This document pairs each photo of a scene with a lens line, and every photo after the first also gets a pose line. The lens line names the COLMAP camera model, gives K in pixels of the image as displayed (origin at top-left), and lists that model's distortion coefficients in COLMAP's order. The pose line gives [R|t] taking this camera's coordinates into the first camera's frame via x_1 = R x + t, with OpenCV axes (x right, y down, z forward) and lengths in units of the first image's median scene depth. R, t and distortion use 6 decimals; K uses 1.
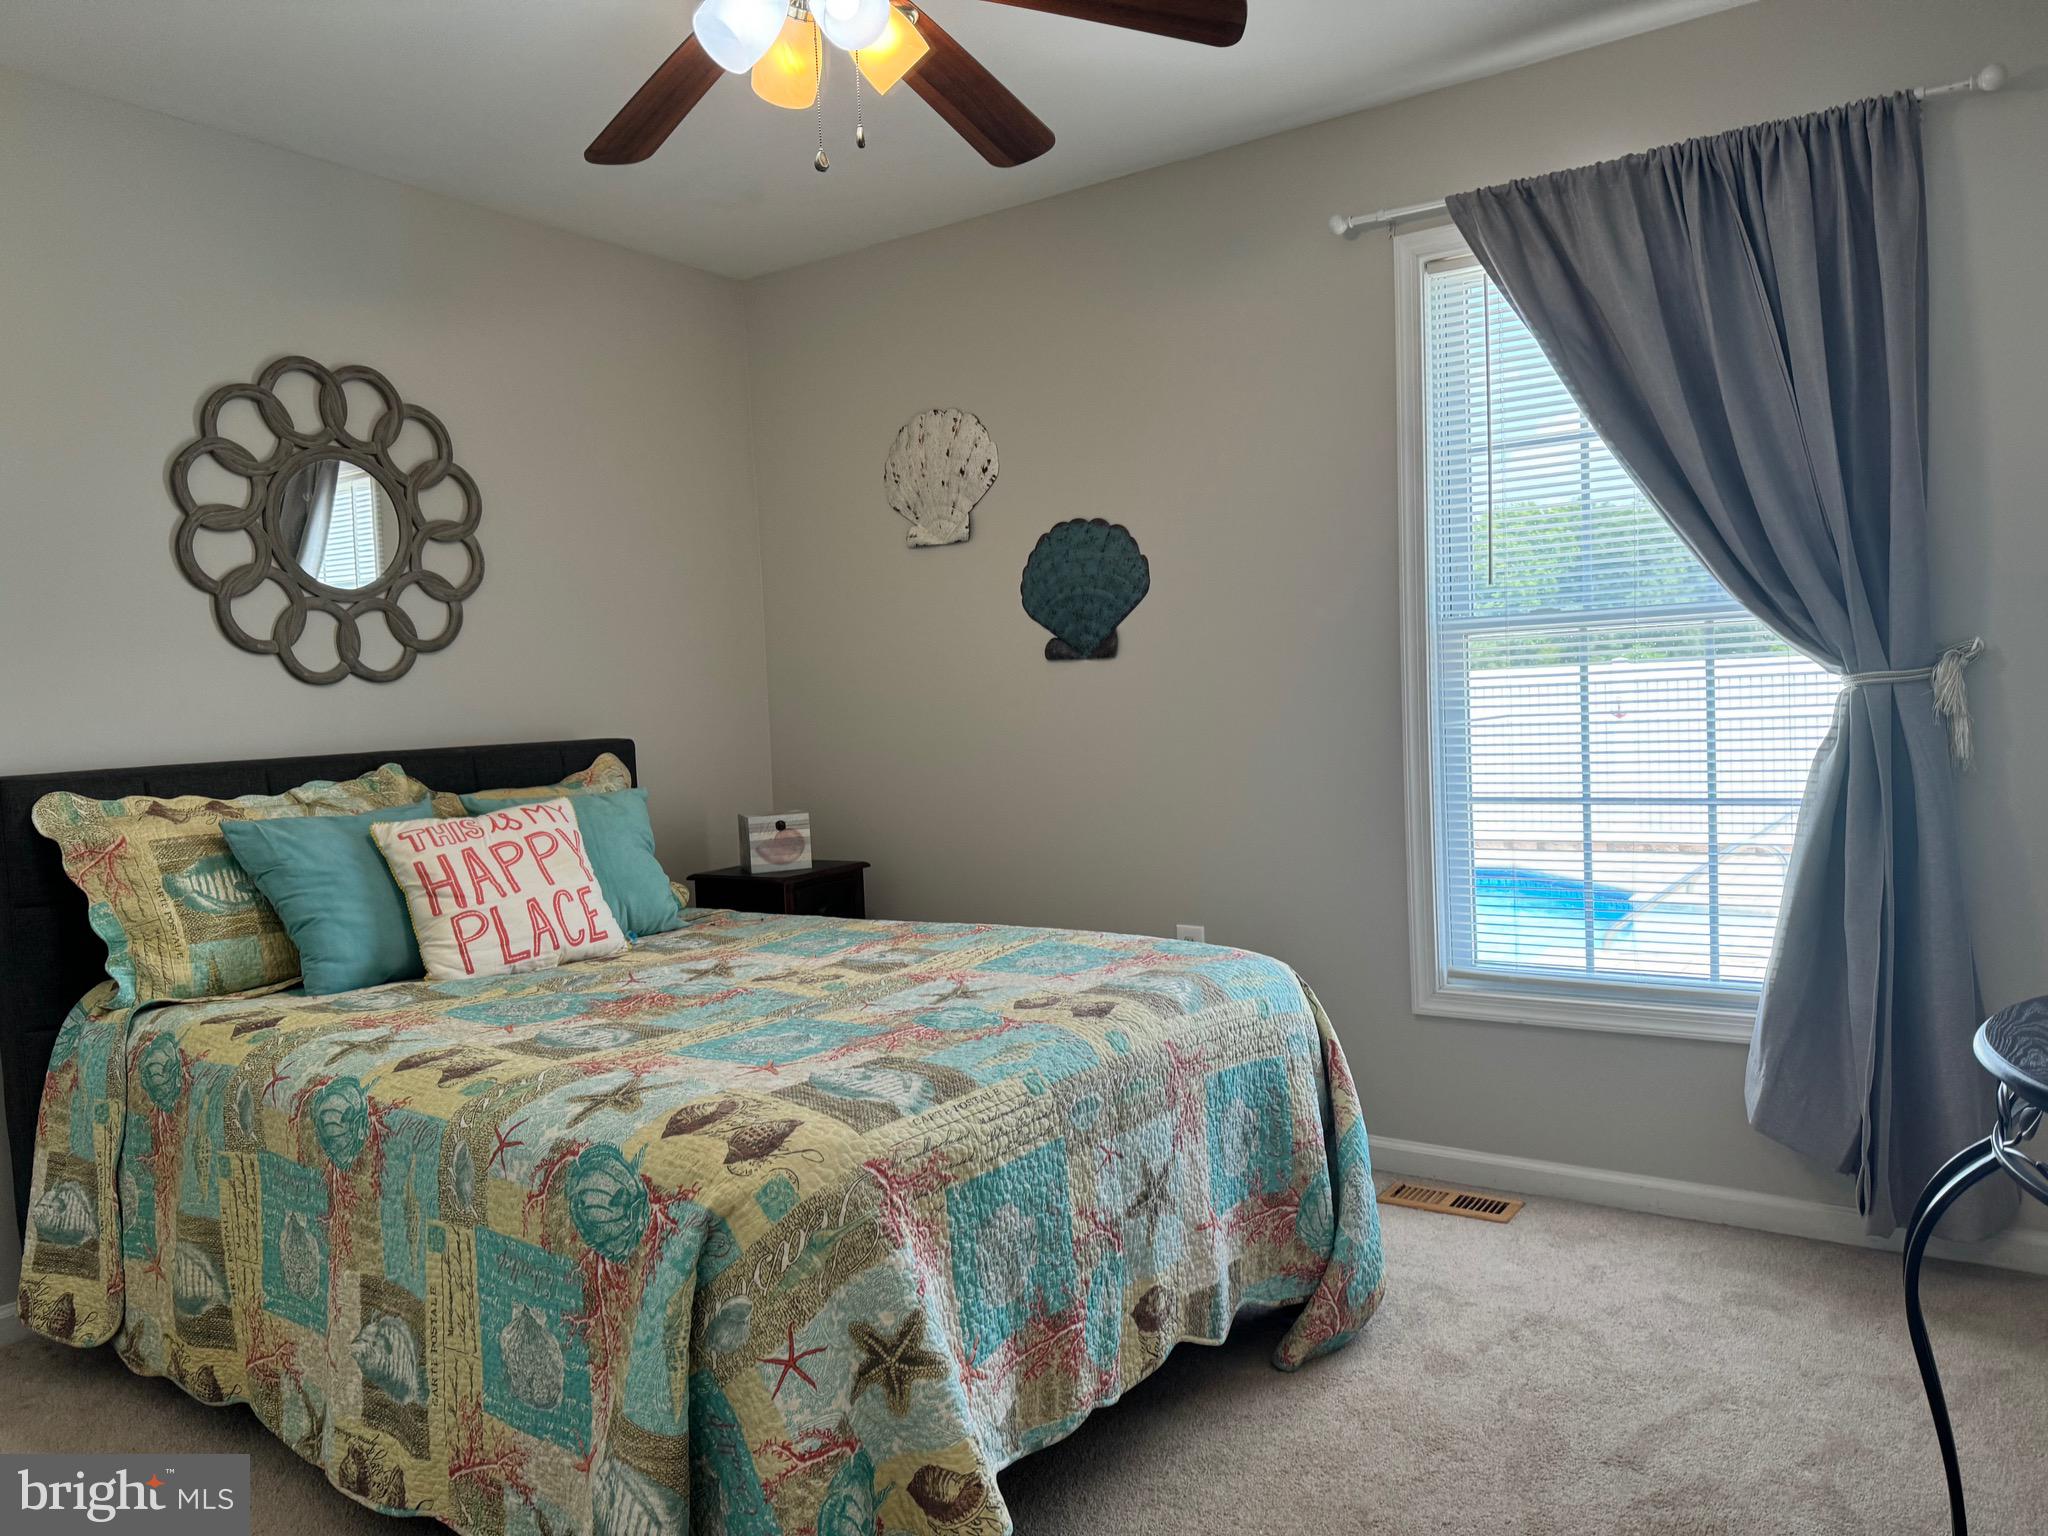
lens RADIAL K [[1465.4, 0, 1031.3], [0, 1465.4, 770.4], [0, 0, 1]] dist [0.029768, -0.033788]
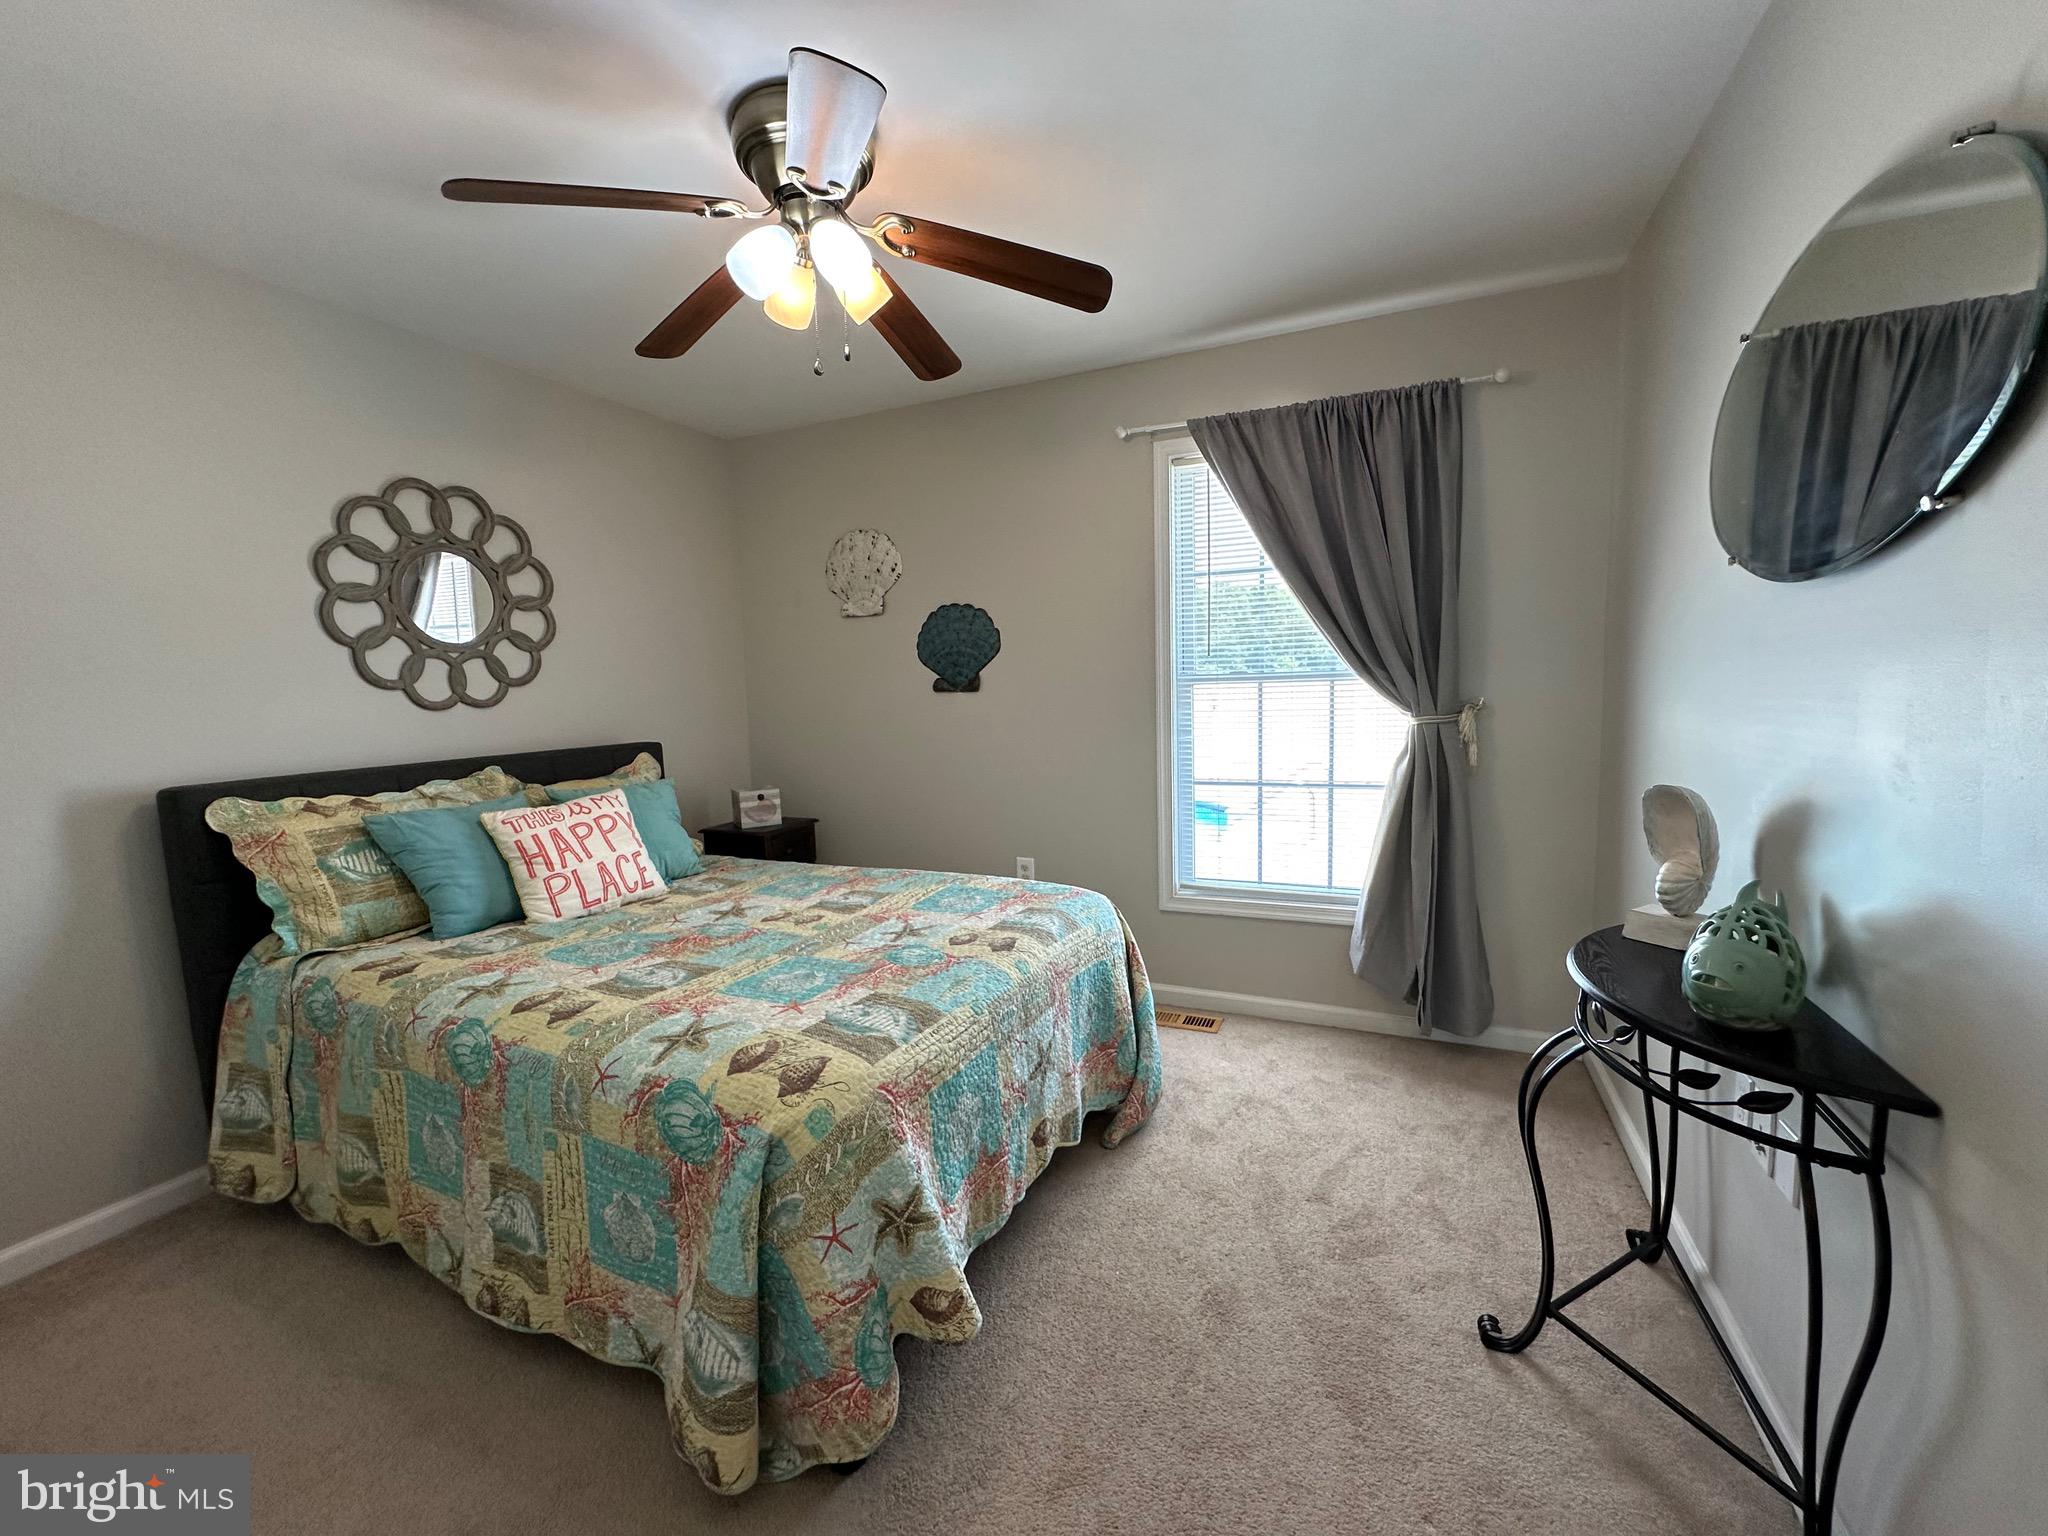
lens RADIAL K [[826.1, 0, 1029.5], [0, 826.1, 767.6], [0, 0, 1]] dist [-0.000325, 0.000110]
pose [[0.983863, -0.004045, 0.178877, -0.071261], [-0.004267, 0.998930, 0.046055, -0.051263], [-0.178872, -0.046075, 0.982793, 0.125261]]
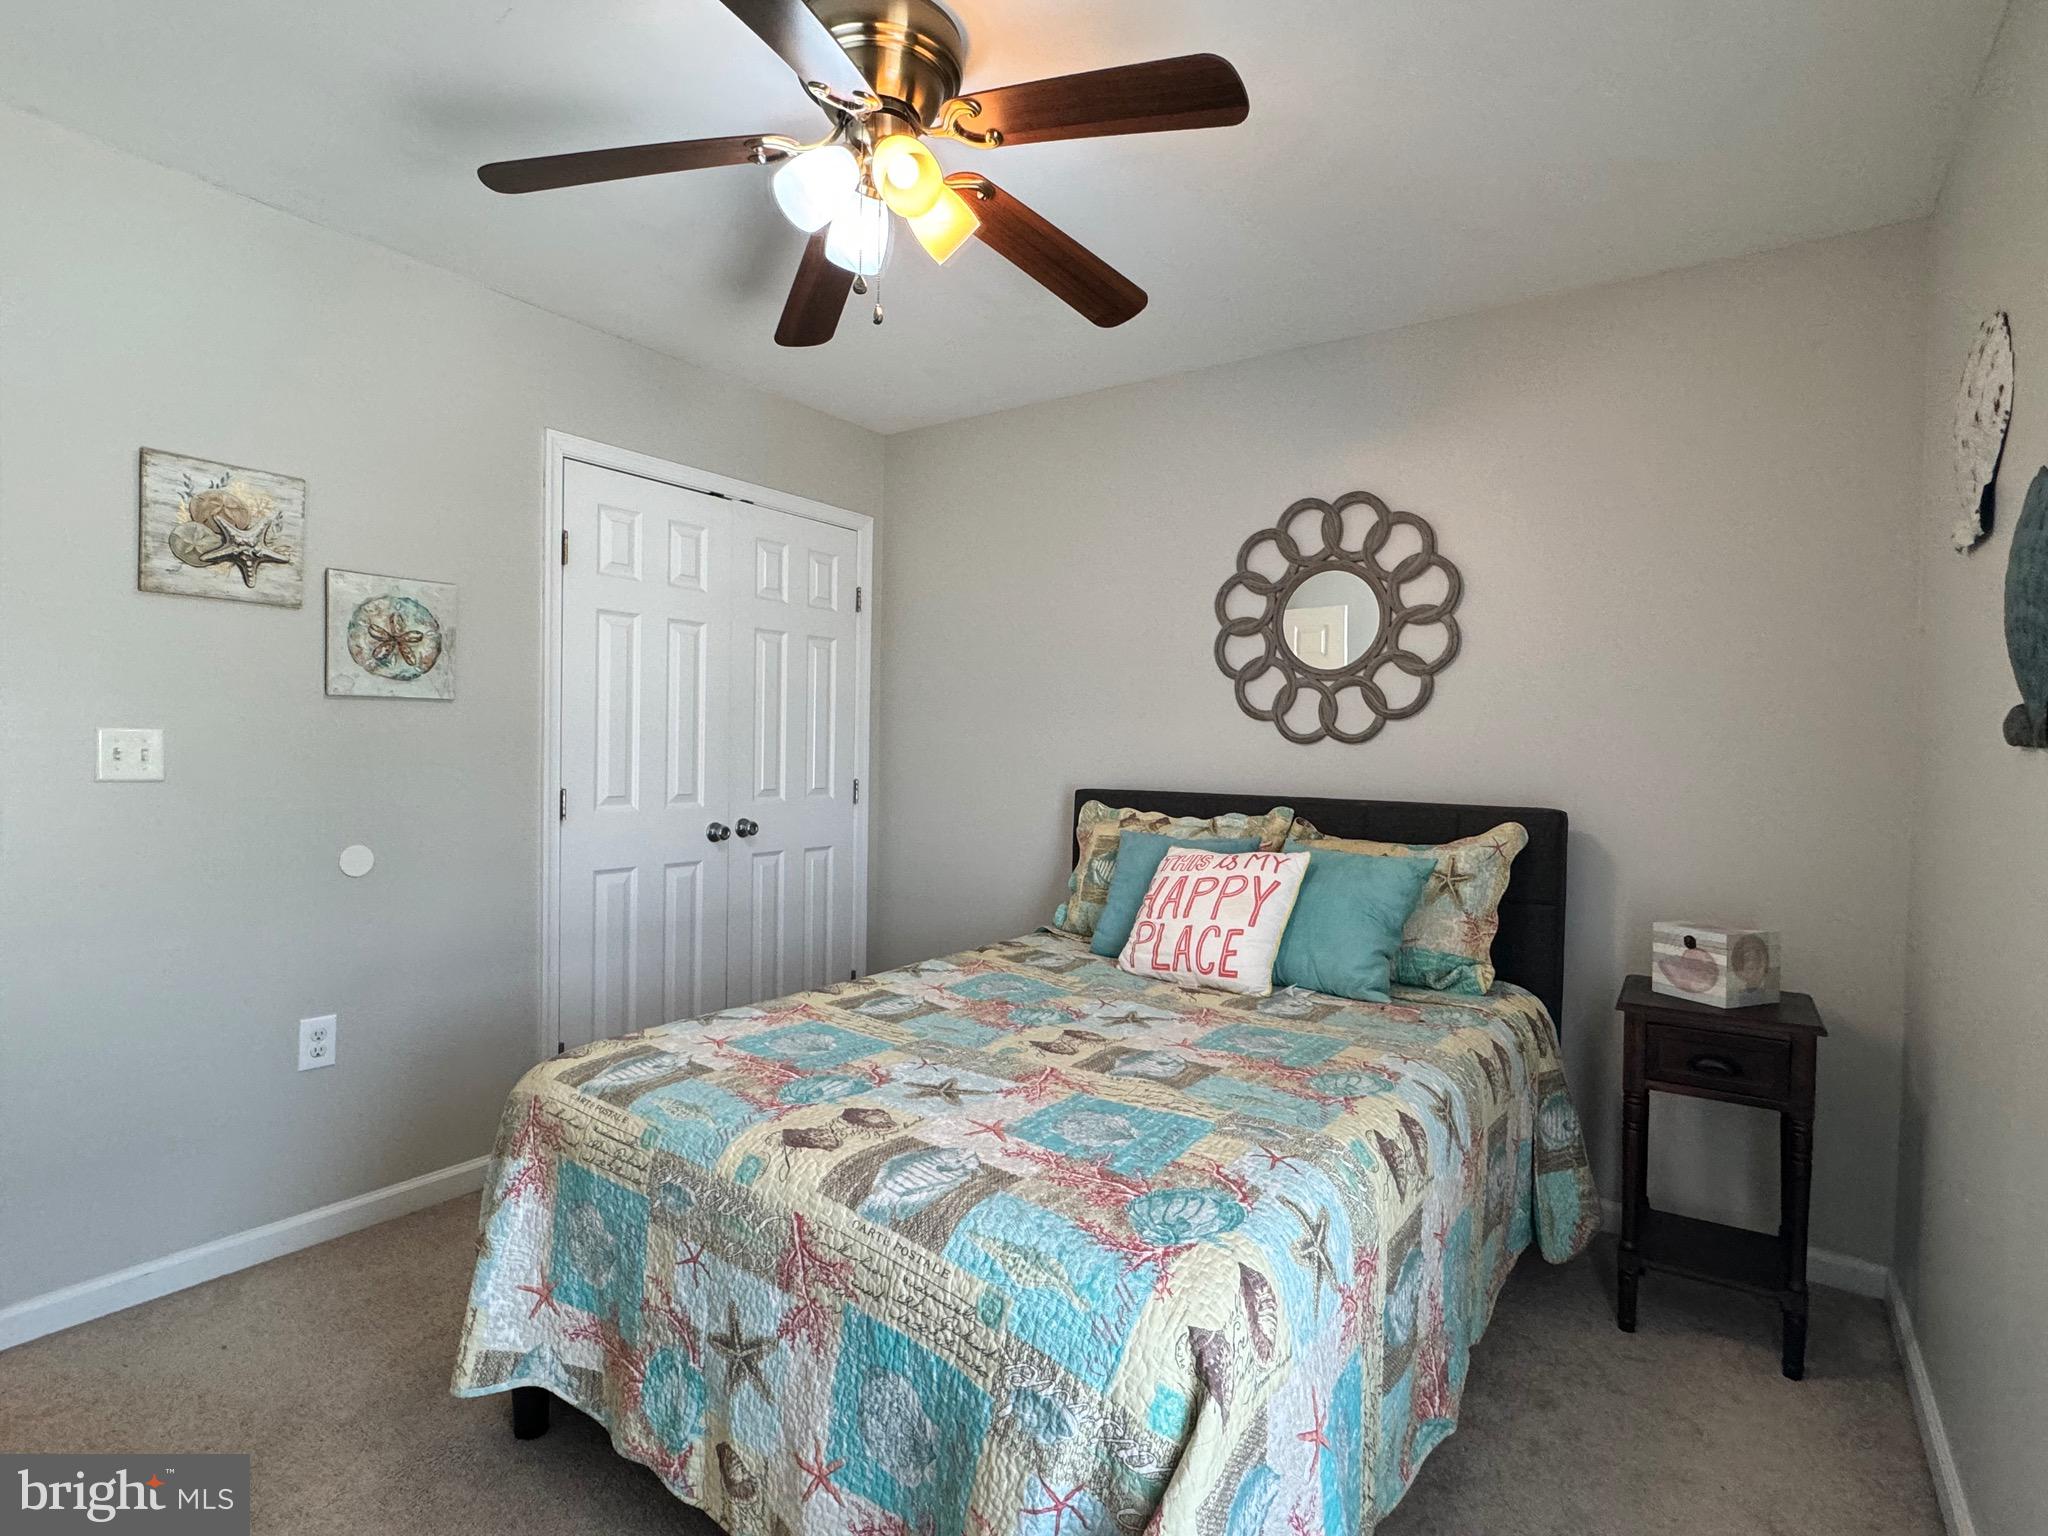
lens RADIAL K [[1034.5, 0, 1024.0], [0, 1034.5, 768.0], [0, 0, 1]] dist [-0.011642, 0.009657]
pose [[-0.013438, 0.067111, -0.997655, 0.555732], [-0.068167, 0.995362, 0.067875, -0.100646], [0.997583, 0.068920, -0.008801, 0.928133]]
